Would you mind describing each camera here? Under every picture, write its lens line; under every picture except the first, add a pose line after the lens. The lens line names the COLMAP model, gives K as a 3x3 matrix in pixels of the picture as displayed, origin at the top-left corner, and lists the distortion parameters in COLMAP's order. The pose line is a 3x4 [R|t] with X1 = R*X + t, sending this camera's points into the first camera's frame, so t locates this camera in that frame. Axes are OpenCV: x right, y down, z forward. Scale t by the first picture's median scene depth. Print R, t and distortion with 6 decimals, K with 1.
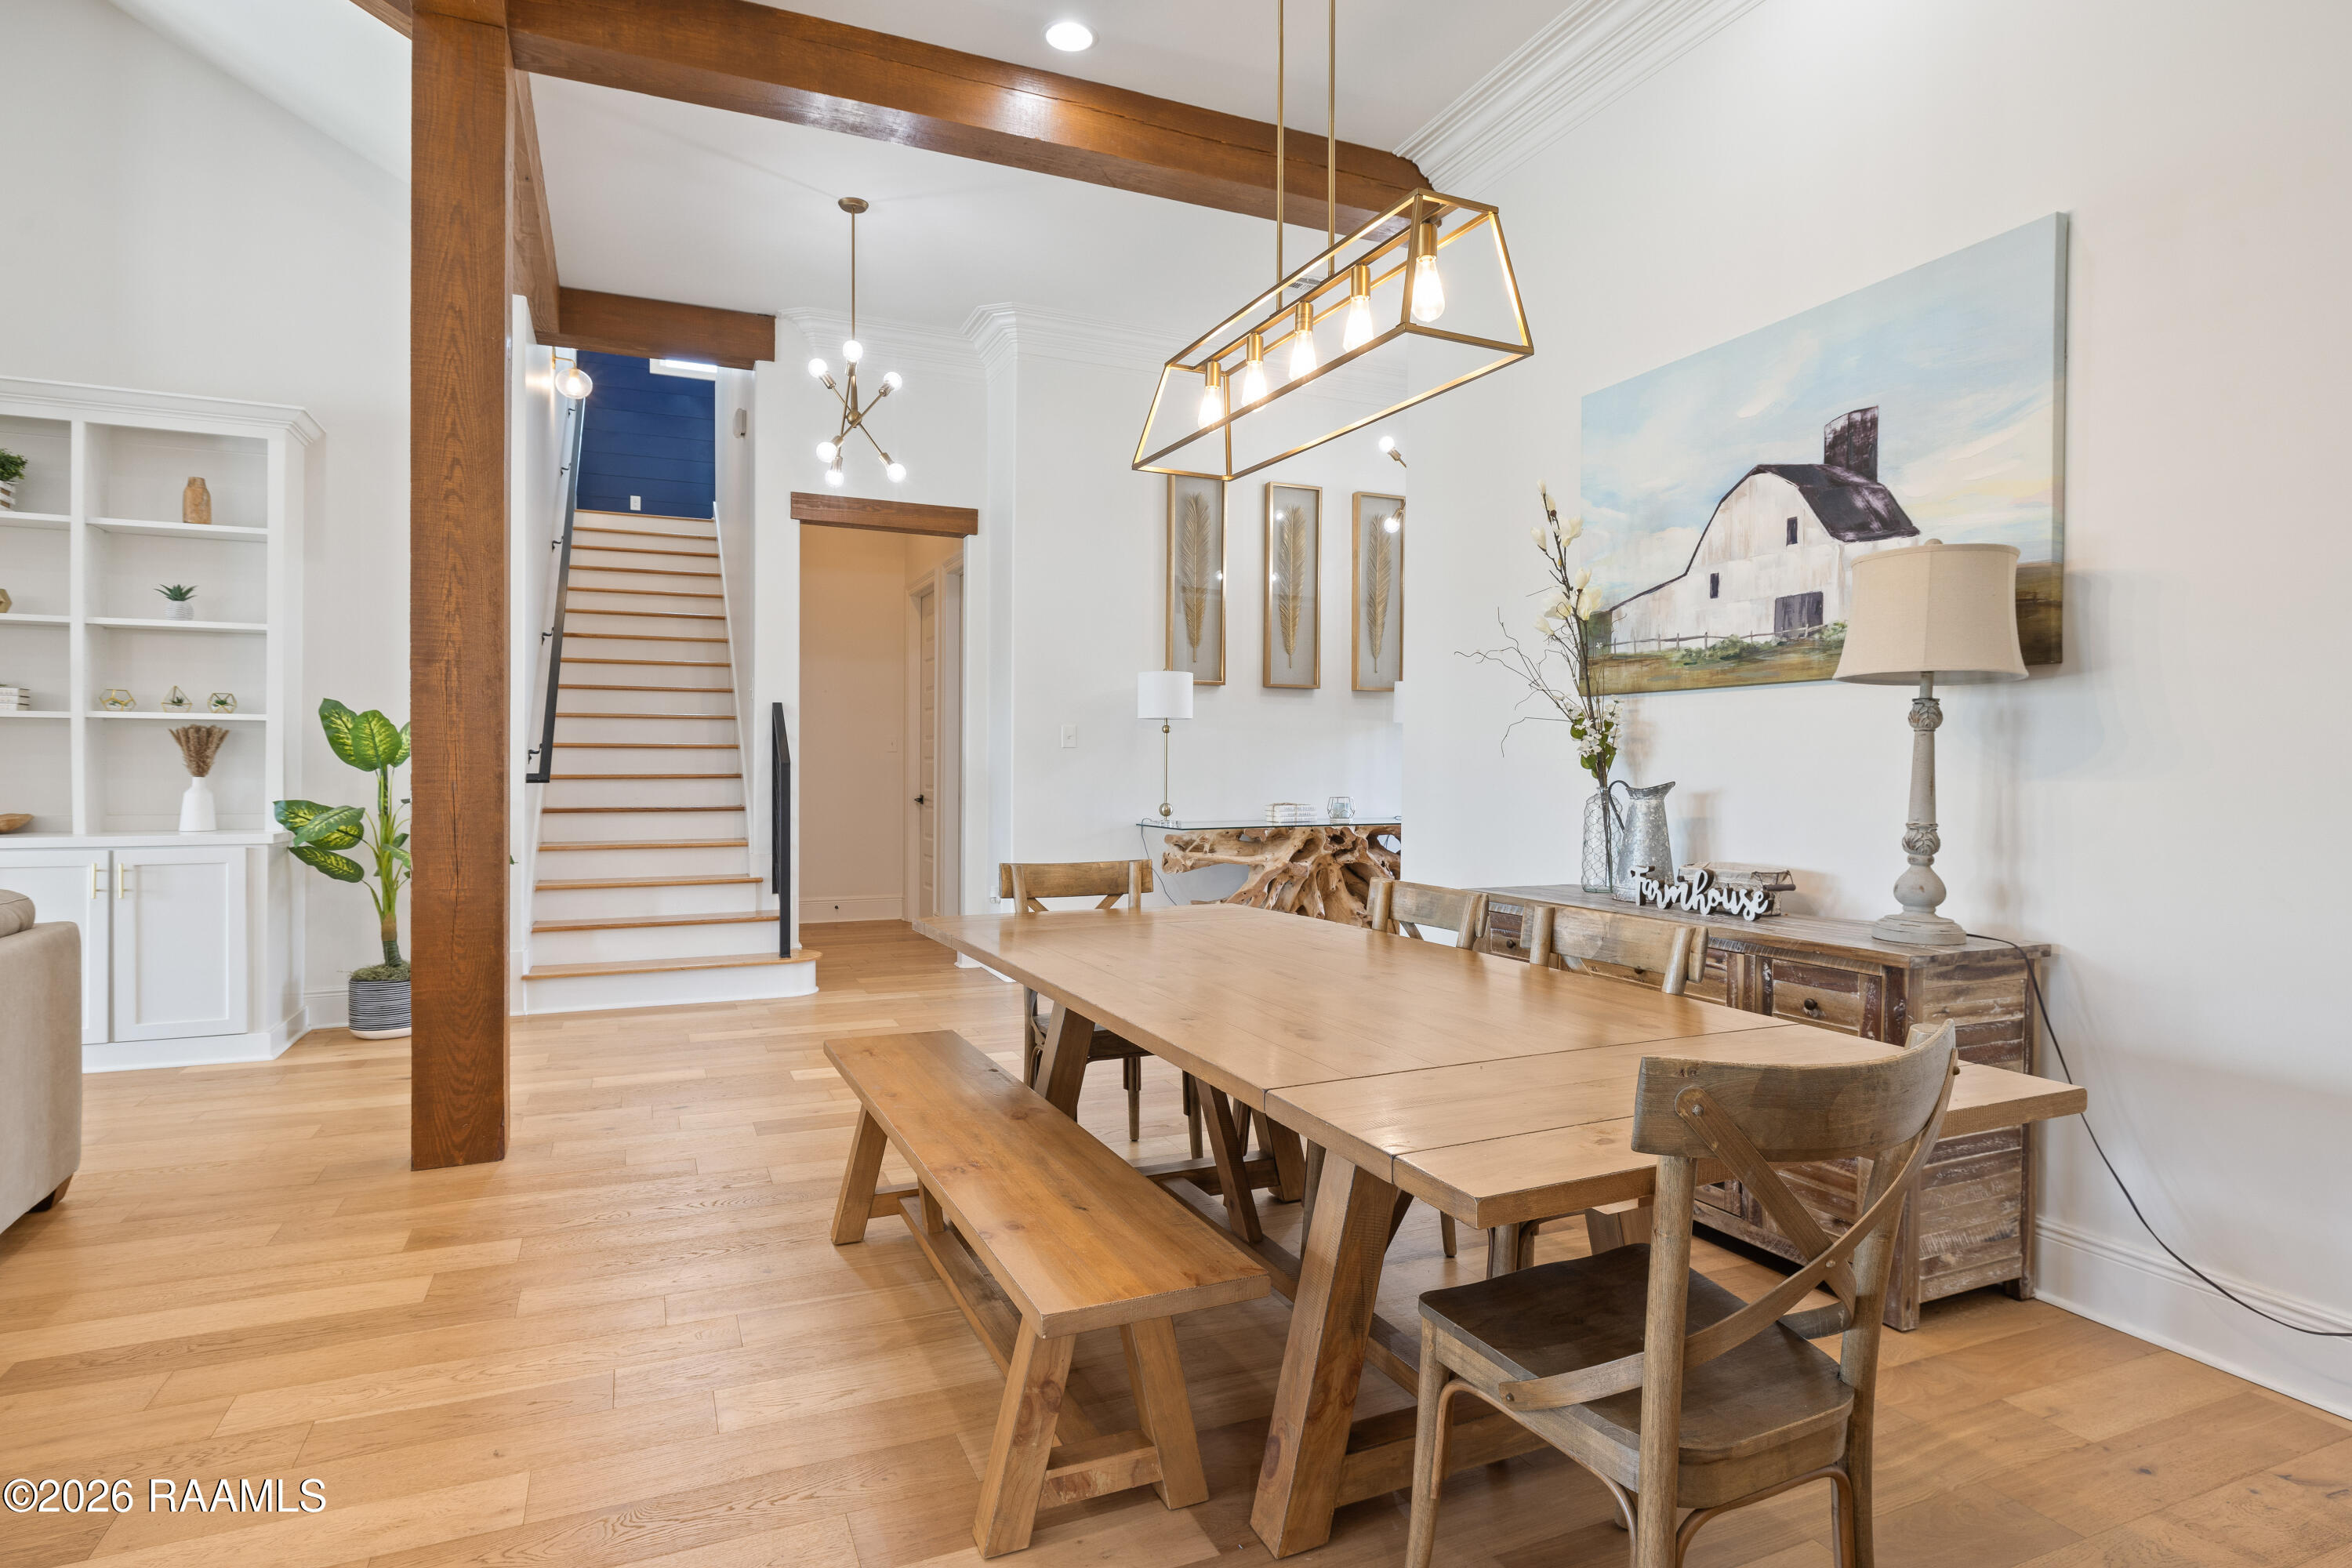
lens RADIAL K [[1230.2, 0, 1176.0], [0, 1230.2, 784.0], [0, 0, 1]] dist [-0.000938, -0.000148]
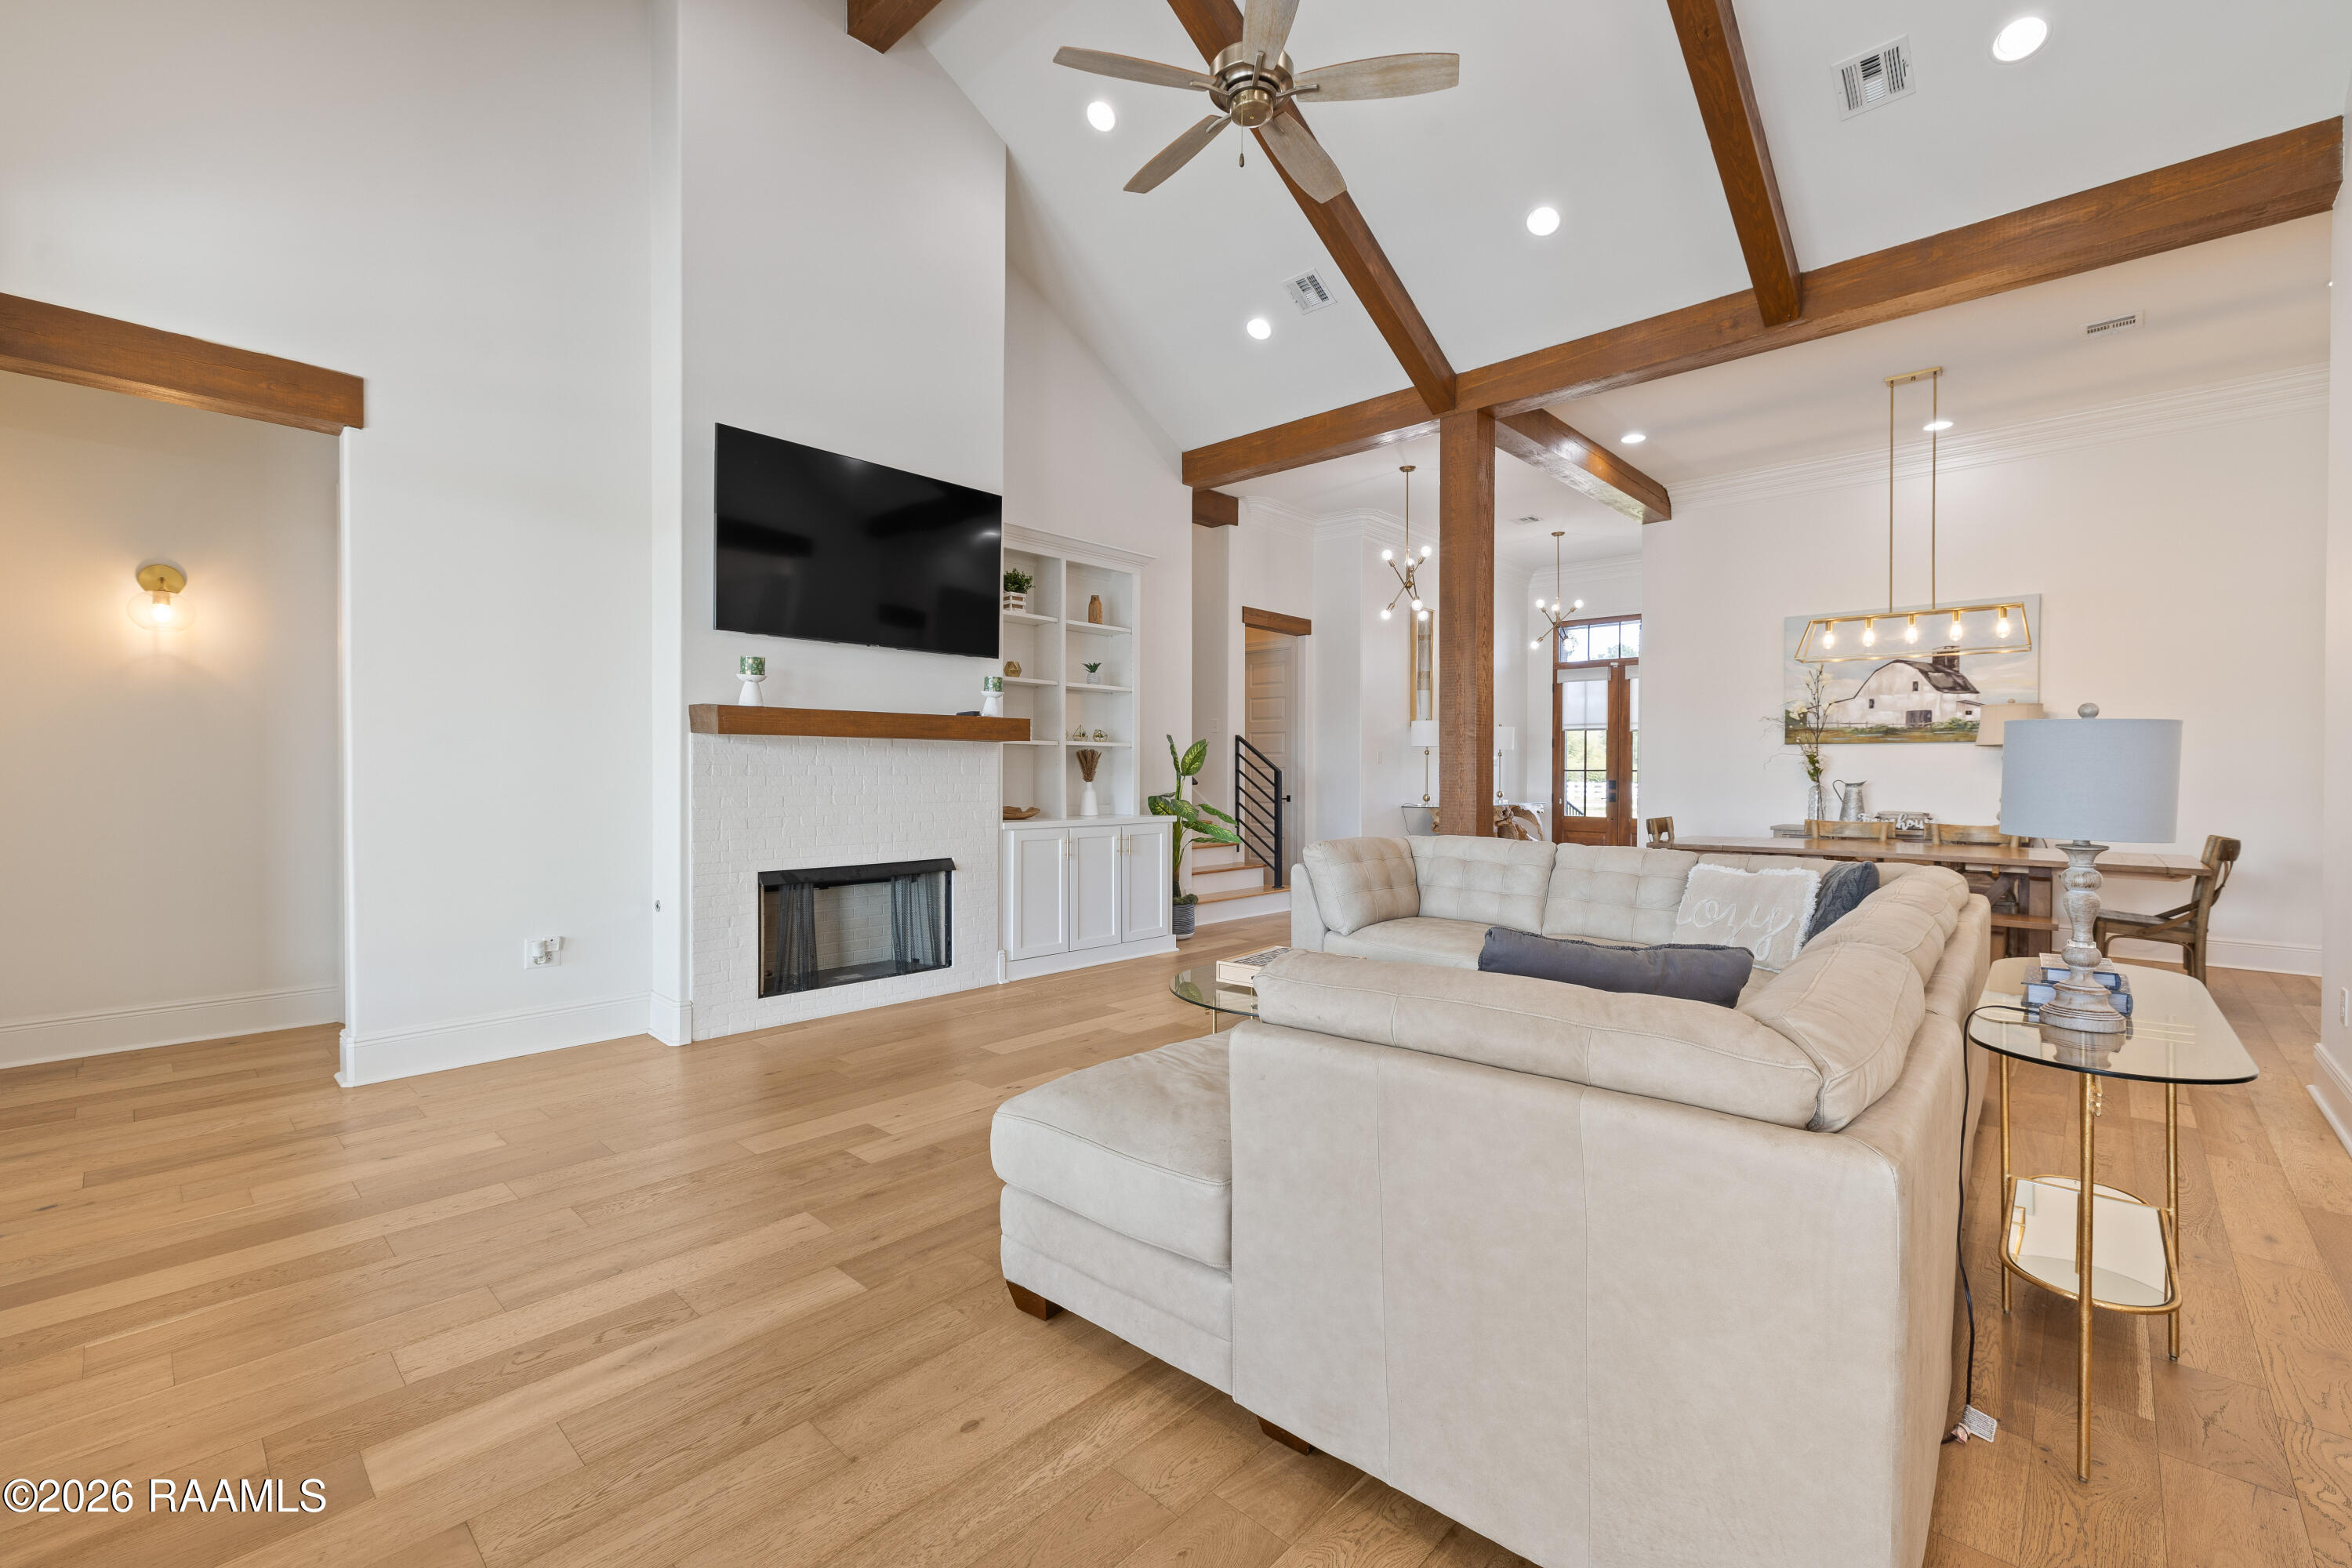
lens RADIAL K [[985.4, 0, 1172.1], [0, 985.4, 776.2], [0, 0, 1]] dist [-0.001645, -0.000144]
pose [[0.917792, -0.002817, 0.397051, -1.812012], [0.006819, 0.999939, -0.008667, -0.002425], [-0.397003, 0.010662, 0.917756, -0.317238]]
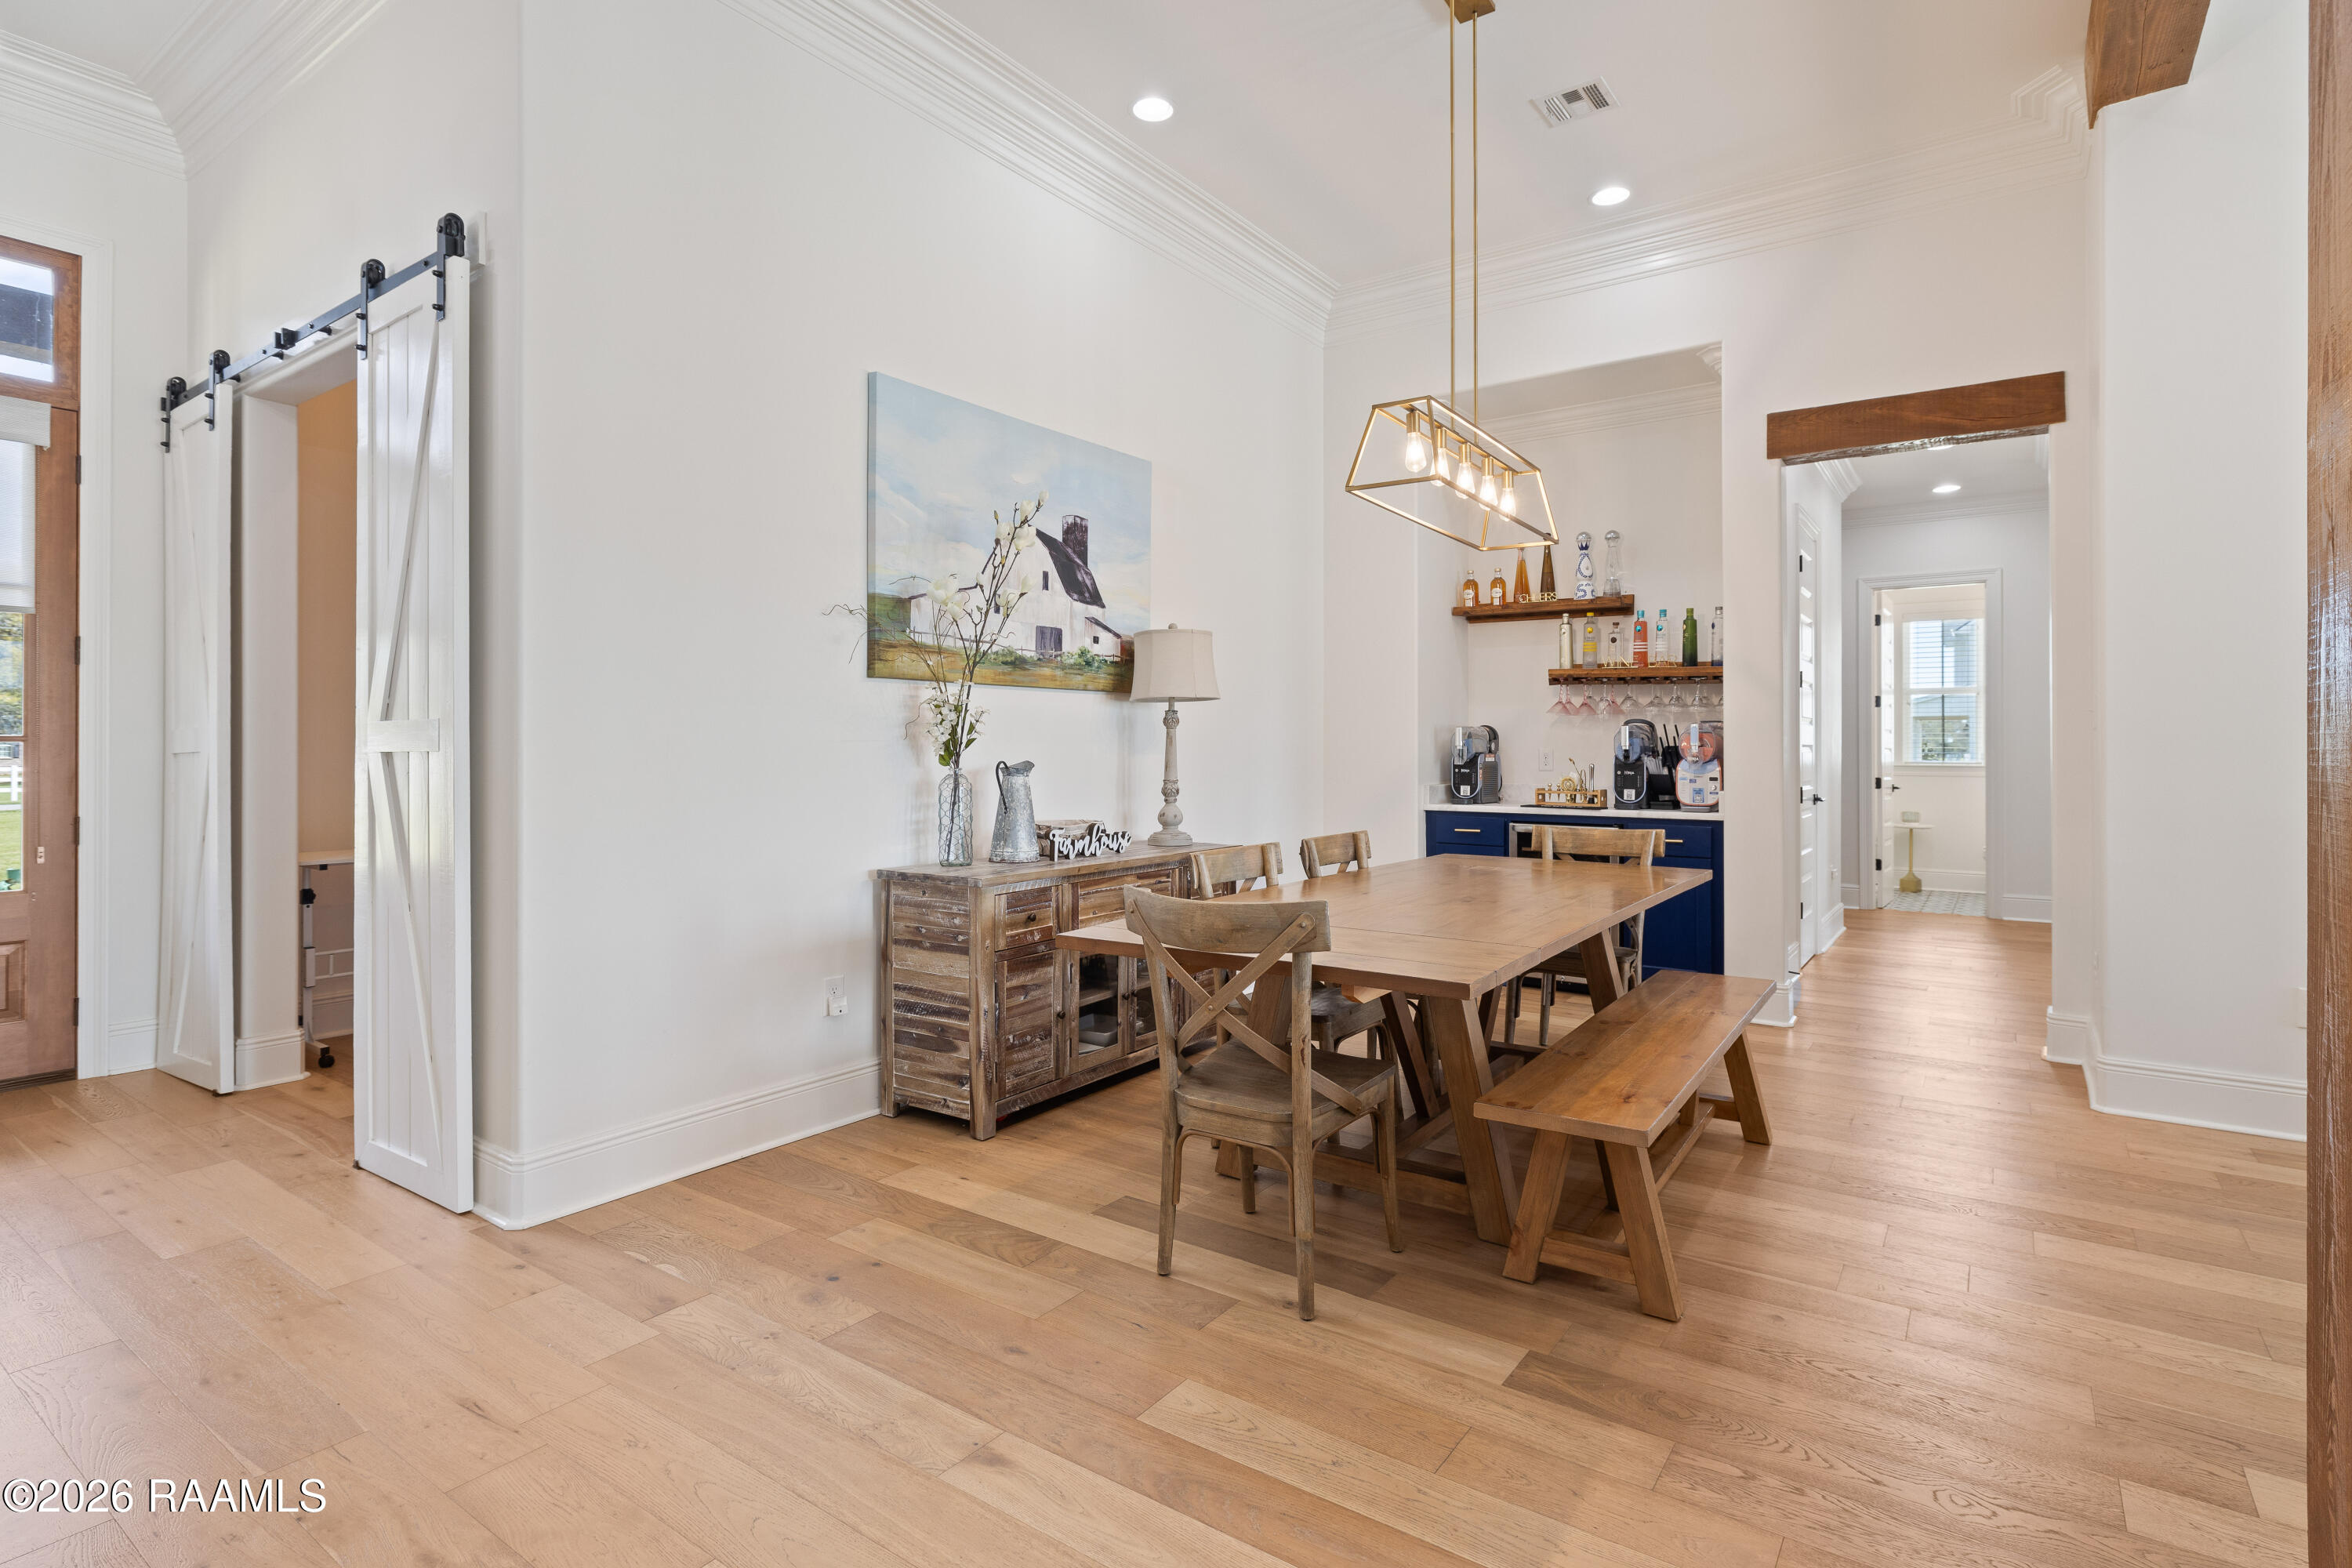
lens RADIAL K [[1168.9, 0, 1171.6], [0, 1168.9, 750.0], [0, 0, 1]] dist [-0.002902, -0.000727]
pose [[-0.509906, -0.004042, 0.860221, -0.713839], [0.011794, 0.999862, 0.011689, -0.025836], [-0.860149, 0.016106, -0.509788, 1.542325]]
